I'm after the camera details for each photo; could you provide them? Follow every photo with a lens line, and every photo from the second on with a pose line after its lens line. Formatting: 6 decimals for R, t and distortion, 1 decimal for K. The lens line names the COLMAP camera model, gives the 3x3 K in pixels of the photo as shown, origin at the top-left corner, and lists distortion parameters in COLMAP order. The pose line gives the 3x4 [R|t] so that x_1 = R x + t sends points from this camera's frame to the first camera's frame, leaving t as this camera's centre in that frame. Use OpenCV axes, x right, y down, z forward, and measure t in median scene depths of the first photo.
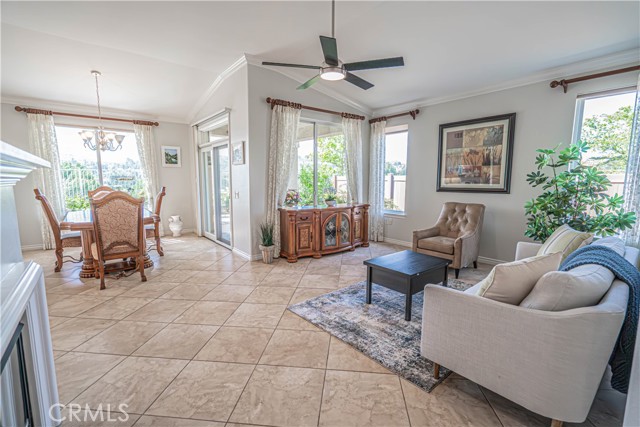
lens RADIAL K [[290.7, 0, 322.6], [0, 290.7, 217.3], [0, 0, 1]] dist [-0.002185, 0.000264]
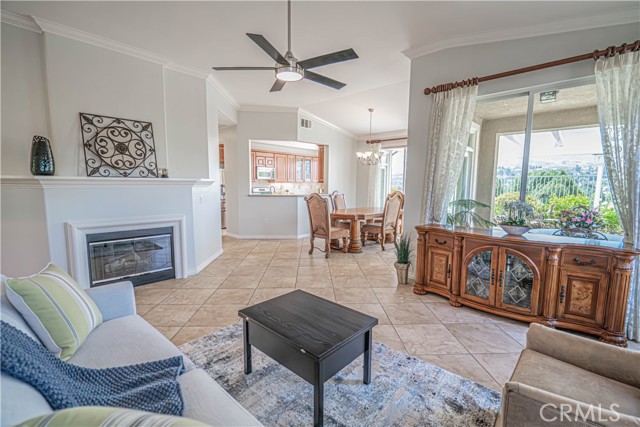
lens RADIAL K [[290.7, 0, 322.6], [0, 290.7, 217.3], [0, 0, 1]] dist [-0.002185, 0.000264]
pose [[0.123212, 0.113411, -0.985879, 0.597325], [-0.130552, 0.986667, 0.097185, -0.087218], [0.983756, 0.116734, 0.136375, 0.602275]]
